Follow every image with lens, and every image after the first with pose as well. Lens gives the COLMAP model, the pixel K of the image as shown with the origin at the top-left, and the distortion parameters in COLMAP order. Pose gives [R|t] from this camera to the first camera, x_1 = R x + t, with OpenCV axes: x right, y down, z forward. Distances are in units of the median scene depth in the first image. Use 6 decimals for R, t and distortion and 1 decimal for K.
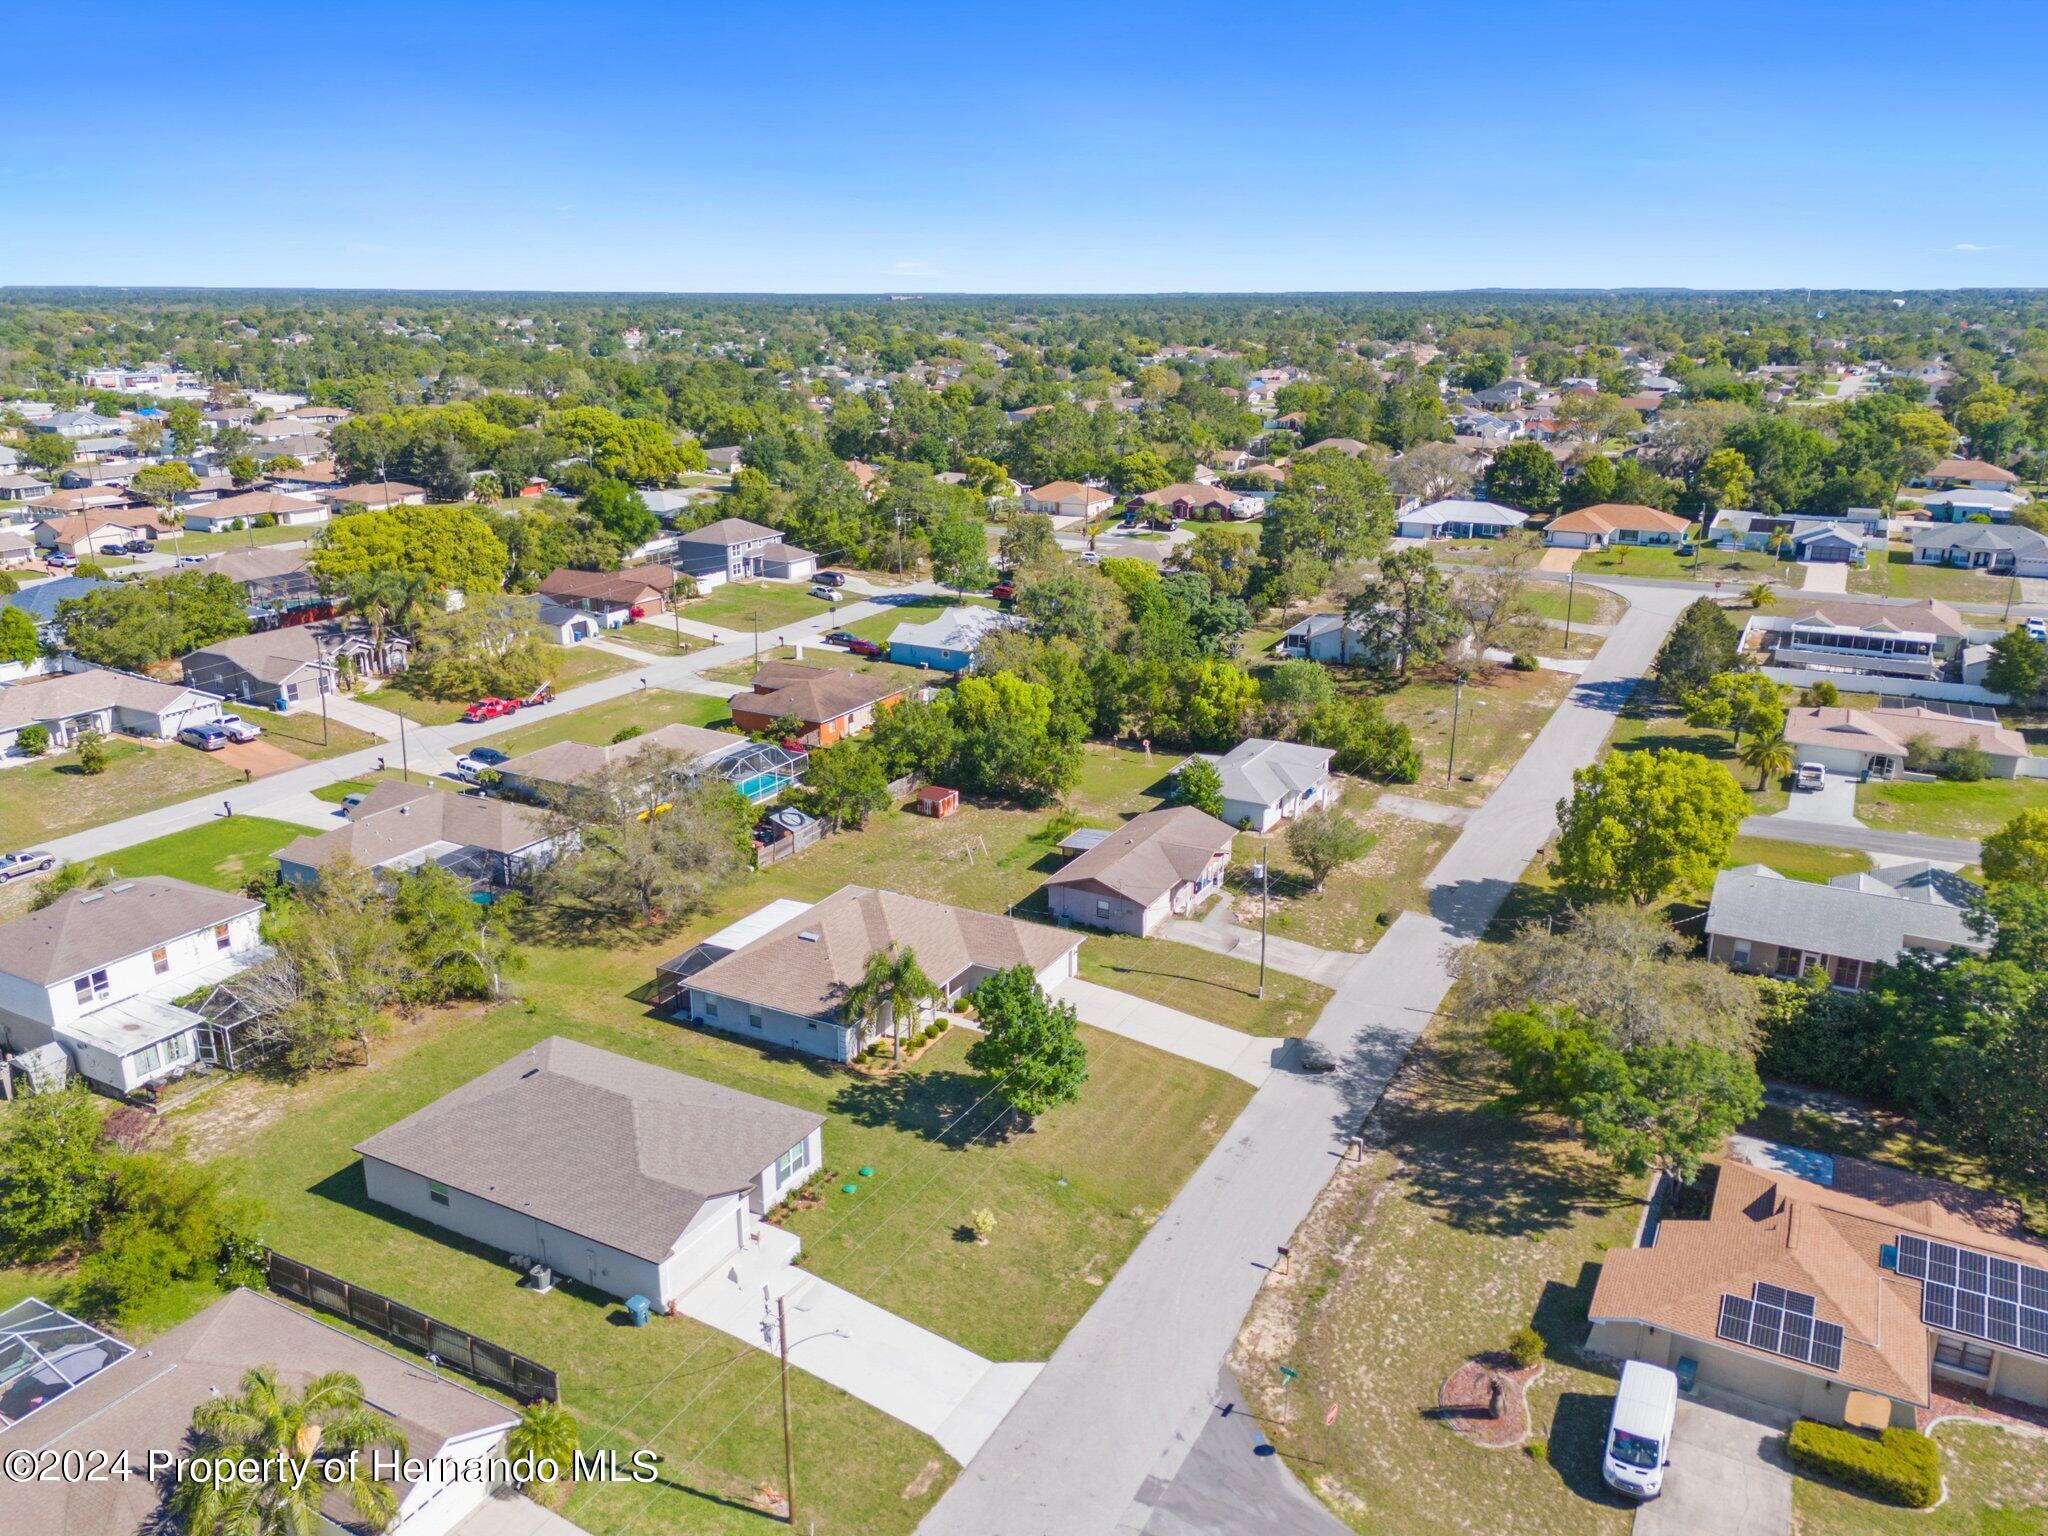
lens RADIAL K [[1543.9, 0, 1026.9], [0, 1543.9, 774.9], [0, 0, 1]] dist [0.058941, -0.059256]
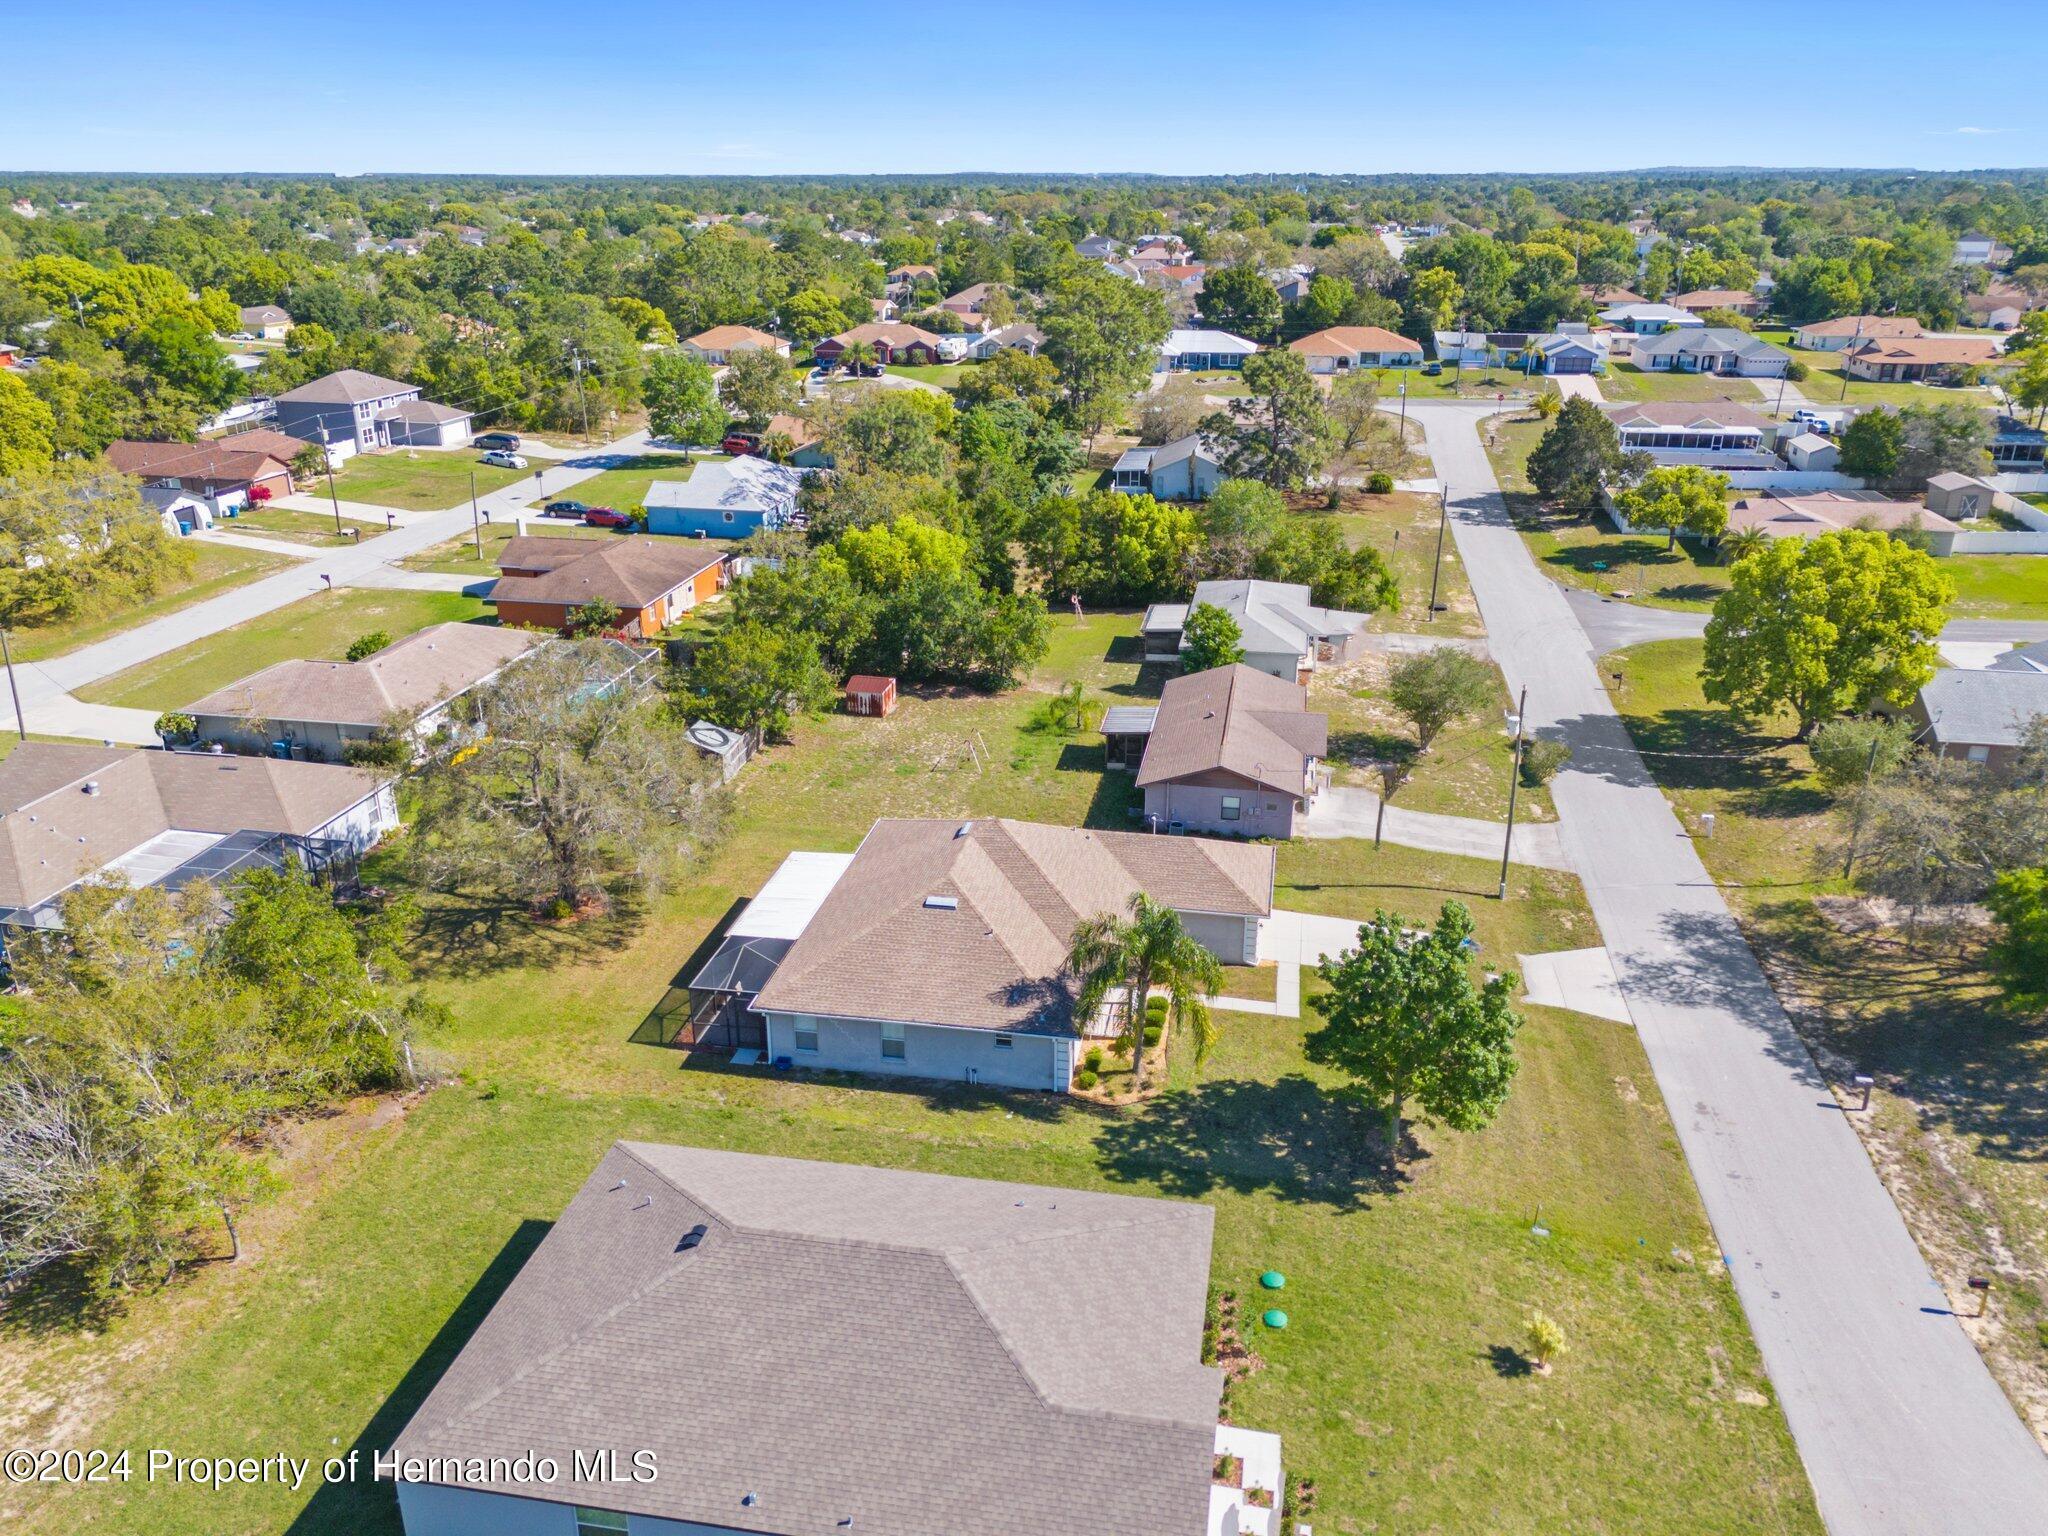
lens RADIAL K [[1543.9, 0, 1040.8], [0, 1543.9, 778.3], [0, 0, 1]] dist [0.058941, -0.059256]
pose [[0.948132, -0.116884, 0.295608, -0.152471], [0.096916, 0.991961, 0.081373, 0.003737], [-0.302743, -0.048504, 0.951837, 0.210653]]
